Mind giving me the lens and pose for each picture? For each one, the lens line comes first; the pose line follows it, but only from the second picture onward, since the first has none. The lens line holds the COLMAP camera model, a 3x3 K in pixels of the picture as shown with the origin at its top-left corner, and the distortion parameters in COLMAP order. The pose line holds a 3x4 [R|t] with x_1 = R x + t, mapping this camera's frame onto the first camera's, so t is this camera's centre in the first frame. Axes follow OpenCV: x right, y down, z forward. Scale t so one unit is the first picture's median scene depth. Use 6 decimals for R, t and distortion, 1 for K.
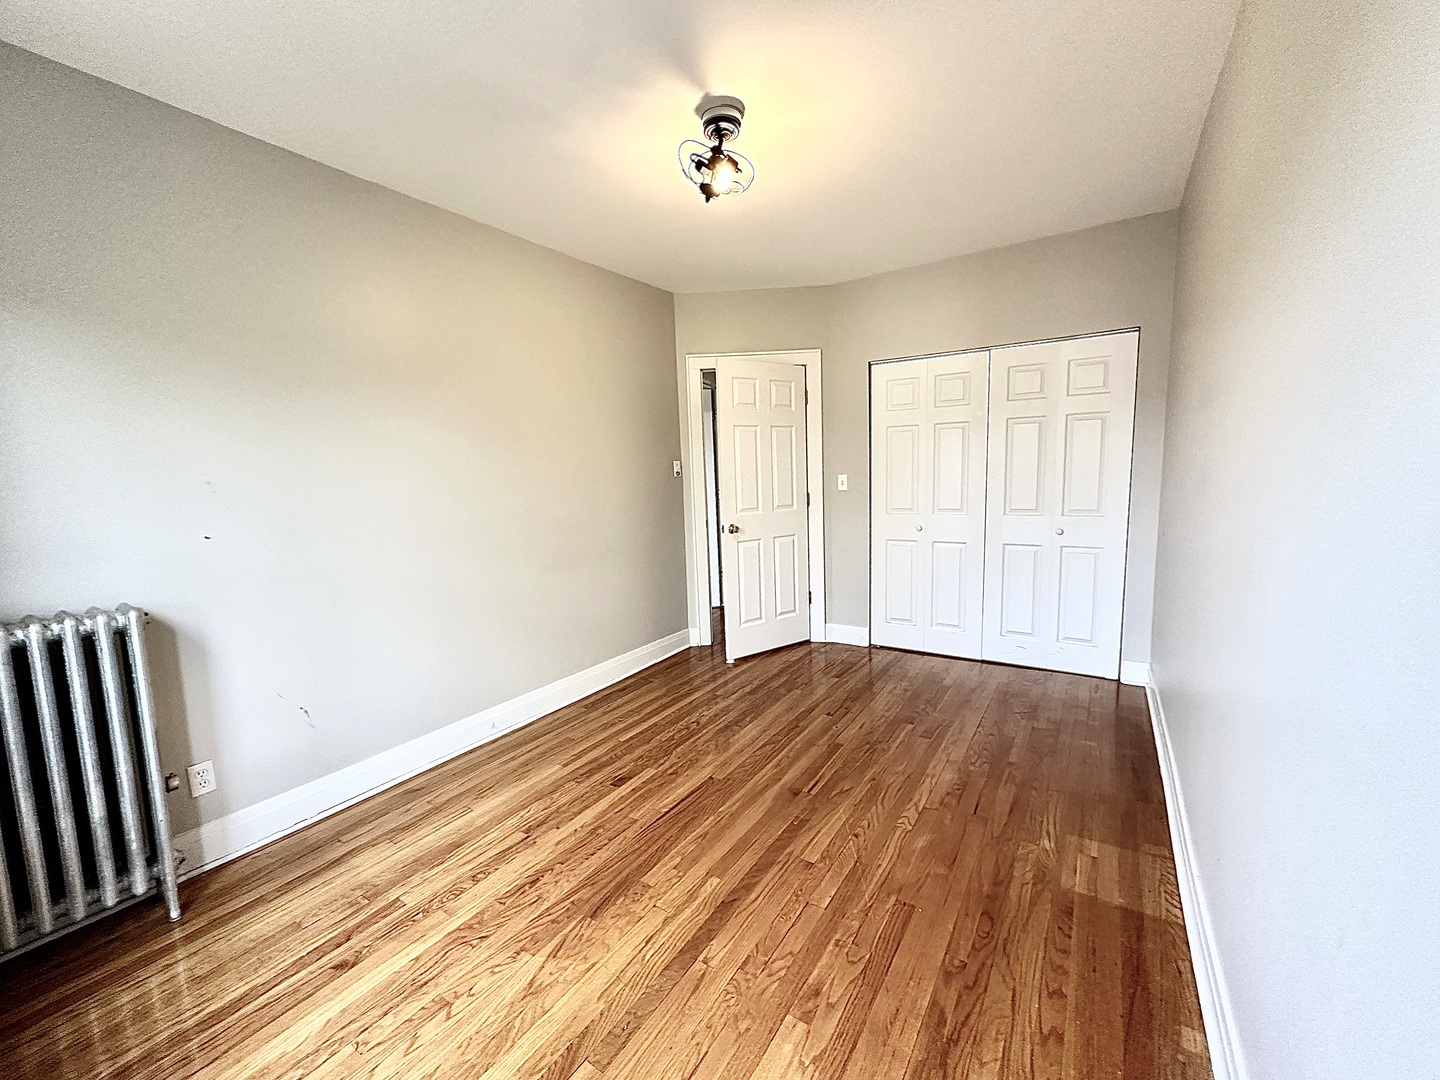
lens RADIAL K [[584.3, 0, 720.0], [0, 584.3, 540.0], [0, 0, 1]] dist [0.000324, 0.000026]
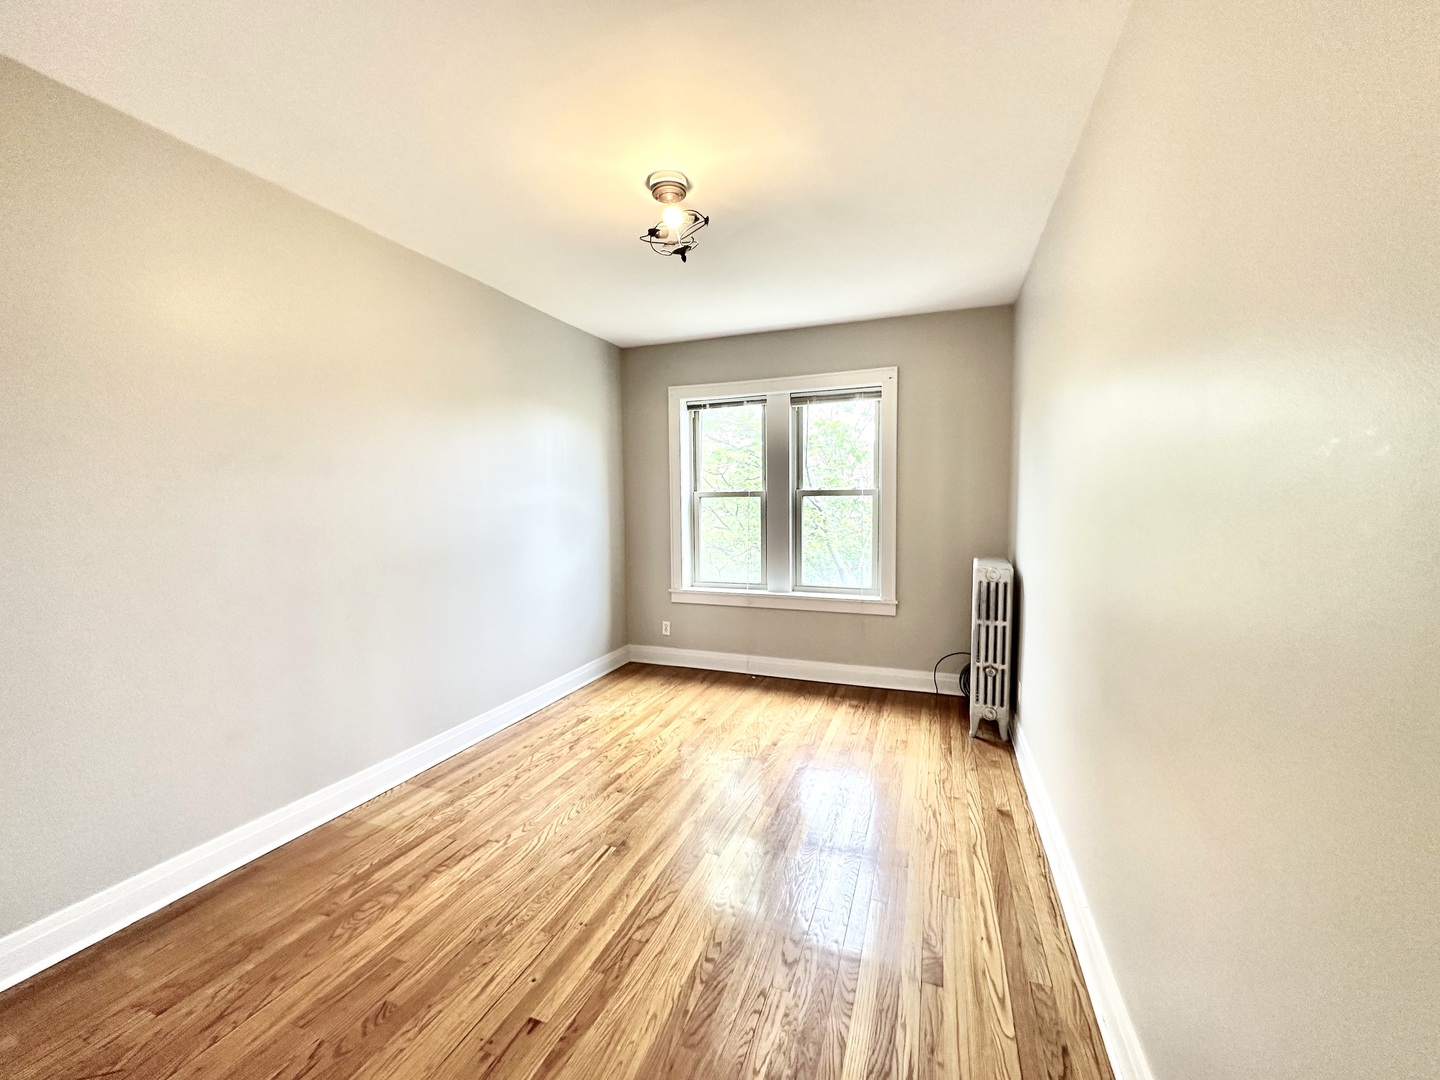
lens RADIAL K [[584.3, 0, 720.0], [0, 584.3, 540.0], [0, 0, 1]] dist [0.000324, 0.000026]
pose [[-0.973688, 0.057752, -0.220444, 0.169596], [0.015487, 0.981887, 0.188833, -0.255573], [0.227356, 0.180451, -0.956946, 2.006794]]
